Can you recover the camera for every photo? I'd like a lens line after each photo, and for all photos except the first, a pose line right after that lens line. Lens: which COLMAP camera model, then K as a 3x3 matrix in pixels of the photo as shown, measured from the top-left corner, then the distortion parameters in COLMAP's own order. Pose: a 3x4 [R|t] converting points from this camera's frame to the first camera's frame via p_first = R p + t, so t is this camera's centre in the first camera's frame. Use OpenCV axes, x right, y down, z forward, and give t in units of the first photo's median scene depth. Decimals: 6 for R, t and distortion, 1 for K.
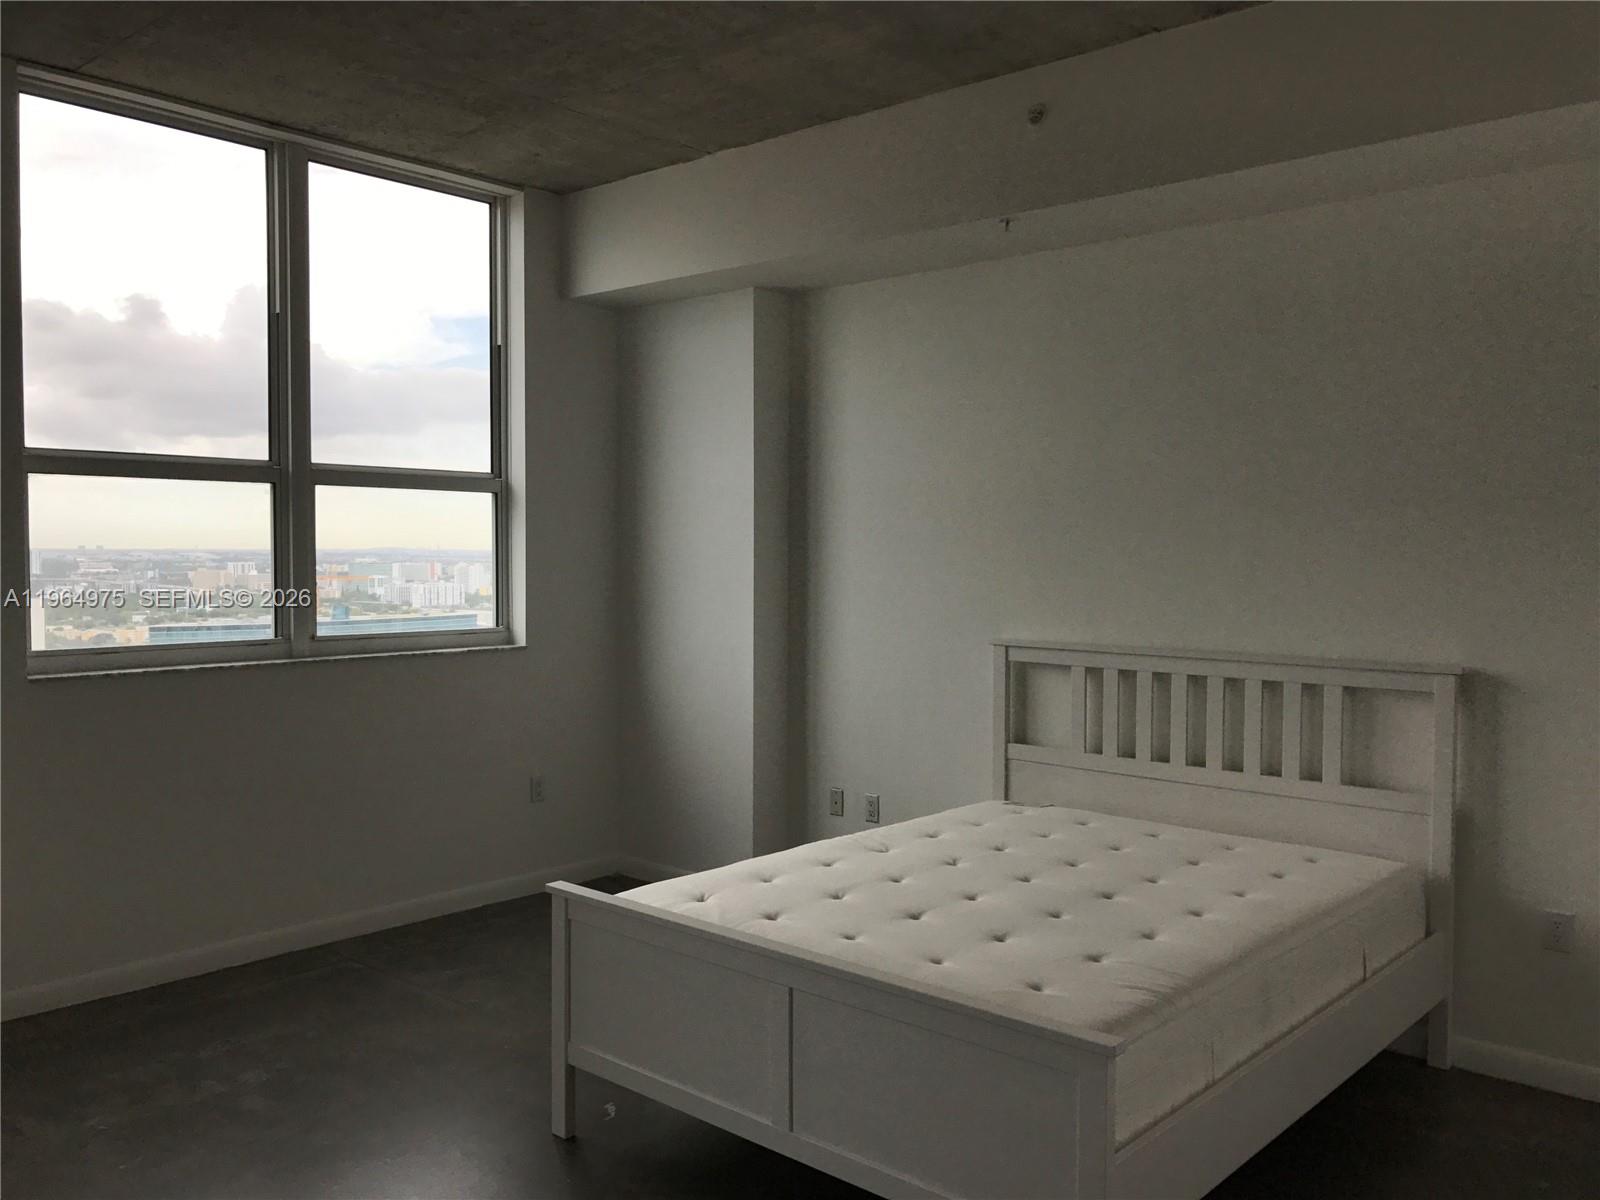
lens RADIAL K [[1317.9, 0, 800.6], [0, 1317.9, 590.4], [0, 0, 1]] dist [0.052987, -0.056824]
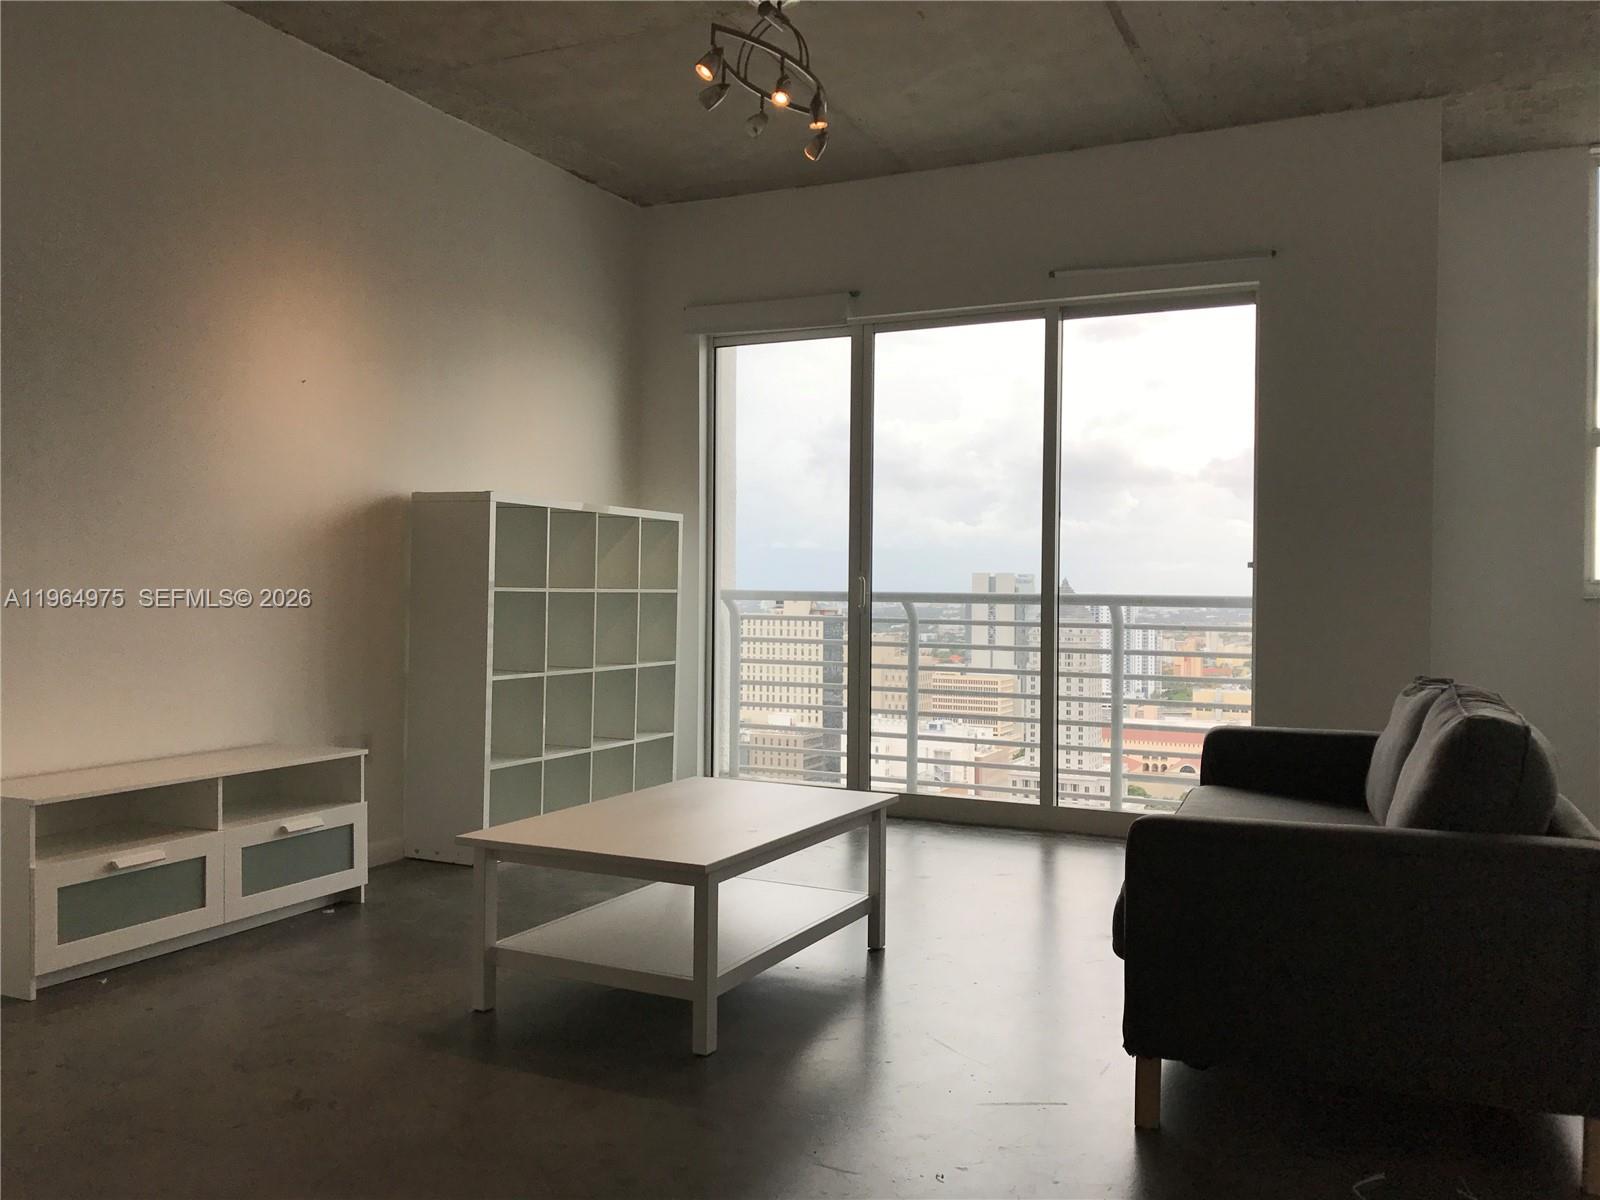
lens RADIAL K [[1317.9, 0, 794.5], [0, 1317.9, 595.7], [0, 0, 1]] dist [0.052987, -0.056824]
pose [[0.277813, 0.002336, -0.960632, 0.441642], [-0.044986, 0.998932, -0.010581, 0.101016], [0.959581, 0.046154, 0.277621, -0.122623]]
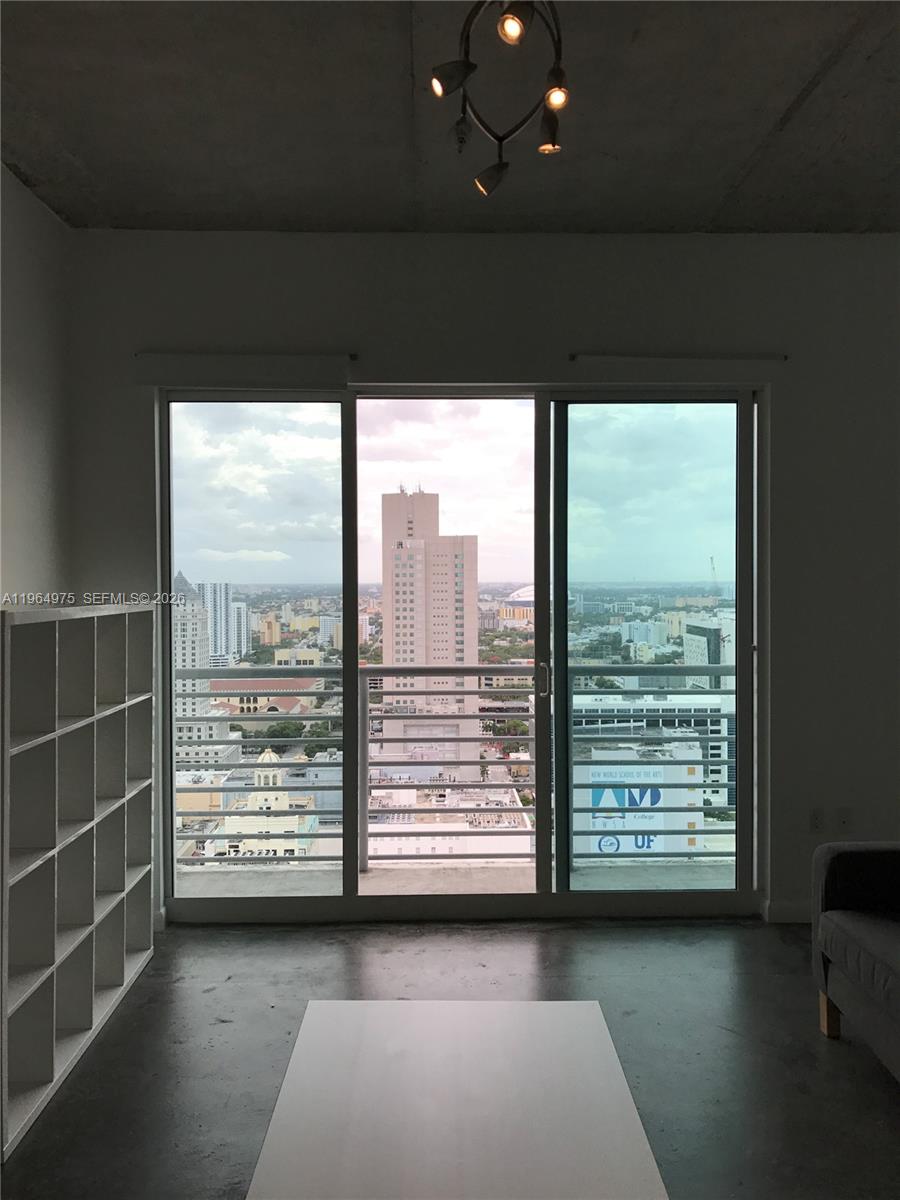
lens RADIAL K [[988.5, 0, 459.6], [0, 988.5, 590.5], [0, 0, 1]] dist [0.052987, -0.056824]
pose [[0.689810, -0.001117, -0.723990, -0.091963], [-0.016971, 0.999699, -0.017712, 0.009580], [0.723791, 0.024504, 0.689584, -0.262213]]
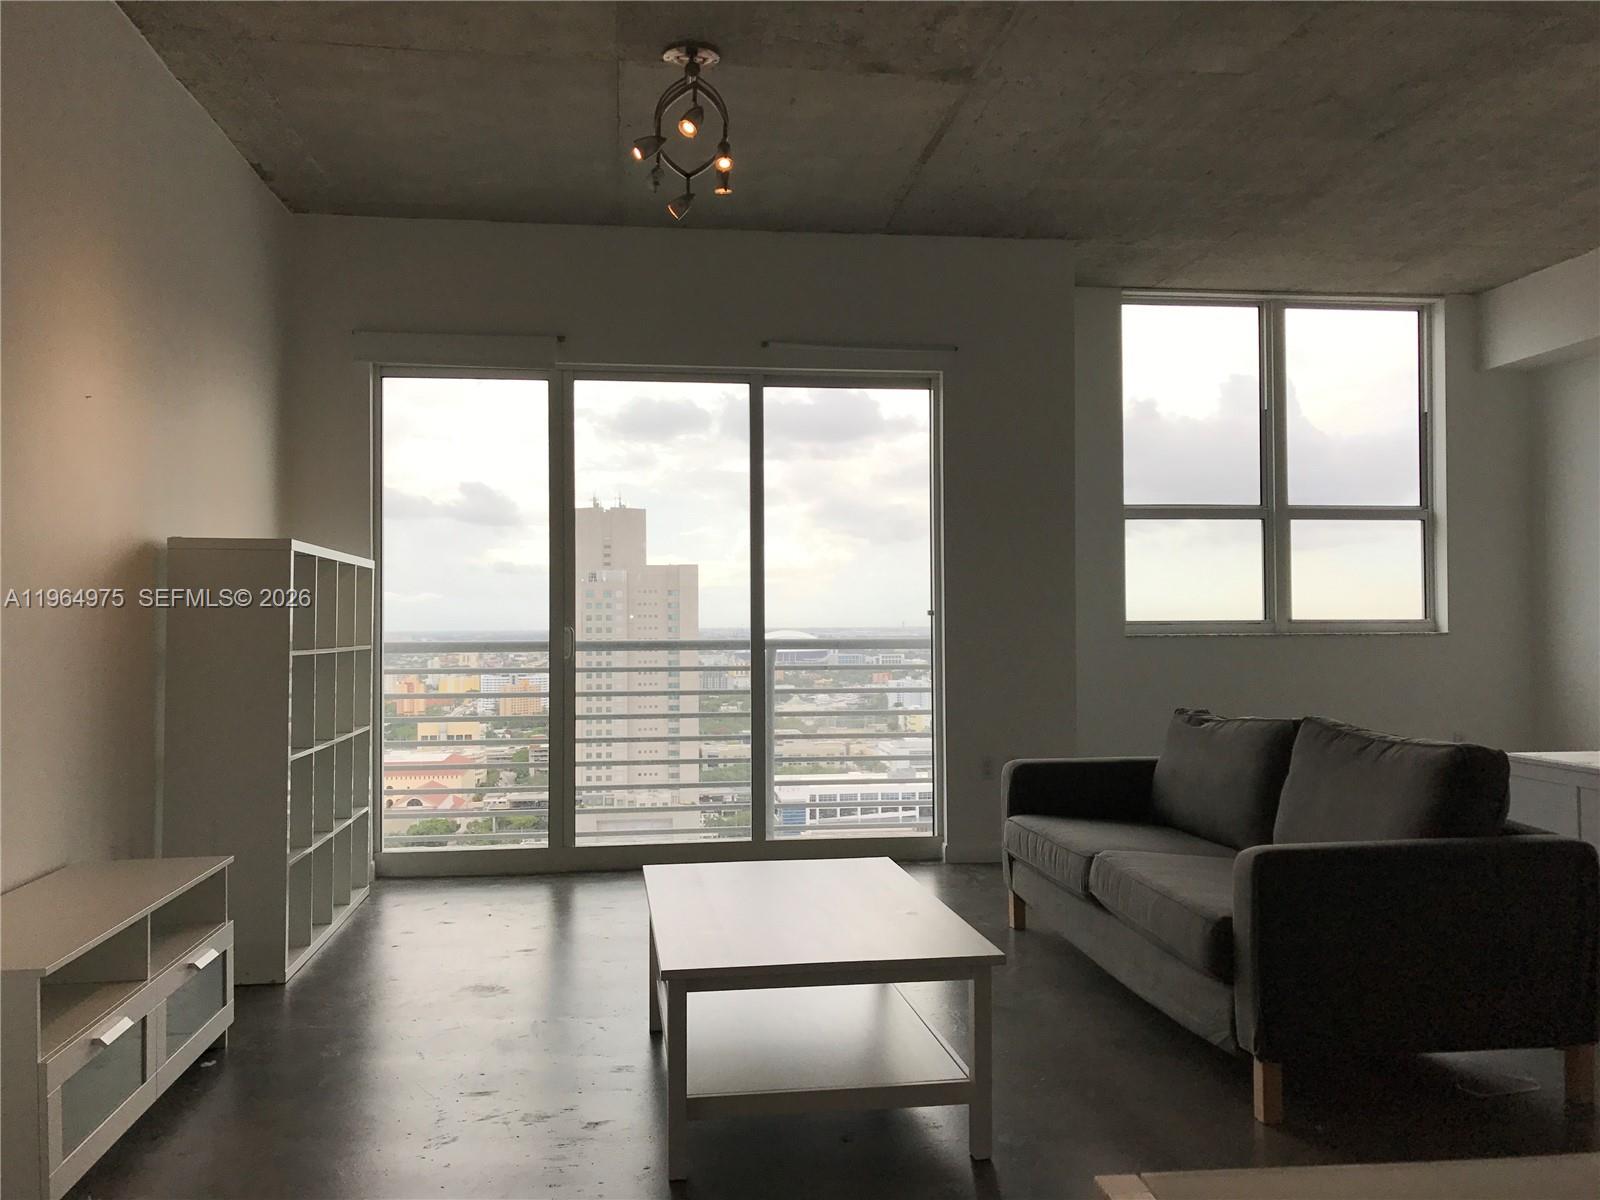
lens RADIAL K [[1317.9, 0, 808.7], [0, 1317.9, 592.0], [0, 0, 1]] dist [0.052987, -0.056824]
pose [[0.759961, -0.026212, -0.649439, 0.207895], [-0.012774, 0.998391, -0.055243, 0.099148], [0.649843, 0.050279, 0.758404, -0.527509]]
